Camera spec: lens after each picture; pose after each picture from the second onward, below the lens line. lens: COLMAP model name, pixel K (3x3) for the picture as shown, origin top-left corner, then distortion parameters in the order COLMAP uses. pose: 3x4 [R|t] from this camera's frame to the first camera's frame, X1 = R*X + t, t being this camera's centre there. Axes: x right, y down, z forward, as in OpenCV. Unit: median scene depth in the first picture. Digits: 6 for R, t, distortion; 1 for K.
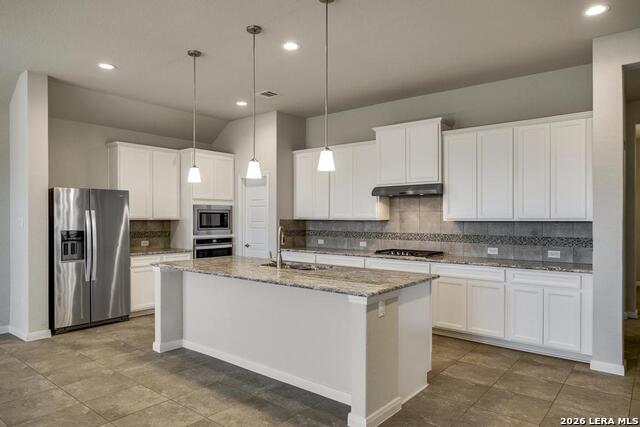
lens RADIAL K [[413.3, 0, 318.9], [0, 413.3, 219.0], [0, 0, 1]] dist [0.004823, 0.002457]
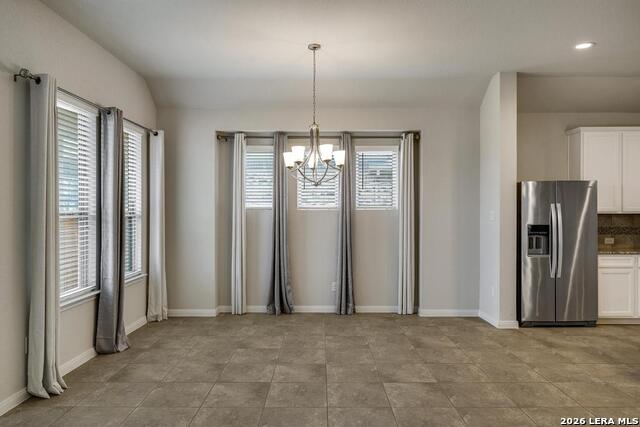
lens RADIAL K [[444.7, 0, 319.5], [0, 444.7, 215.1], [0, 0, 1]] dist [0.002929, 0.001651]
pose [[0.633265, 0.002490, -0.773931, -0.095993], [0.001620, 0.999988, 0.004543, 0.000119], [0.773934, -0.004130, 0.633253, -0.062070]]
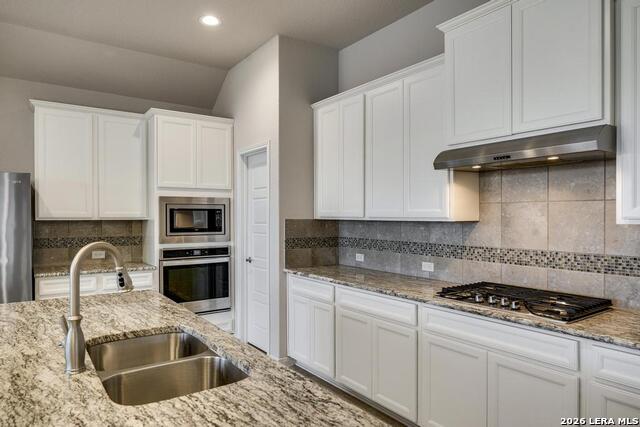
lens RADIAL K [[413.3, 0, 320.7], [0, 413.3, 218.8], [0, 0, 1]] dist [0.004823, 0.002457]
pose [[0.964246, -0.000383, -0.265009, 0.124140], [0.001457, 0.999991, 0.003858, -0.002152], [0.265006, -0.004107, 0.964238, 0.498151]]
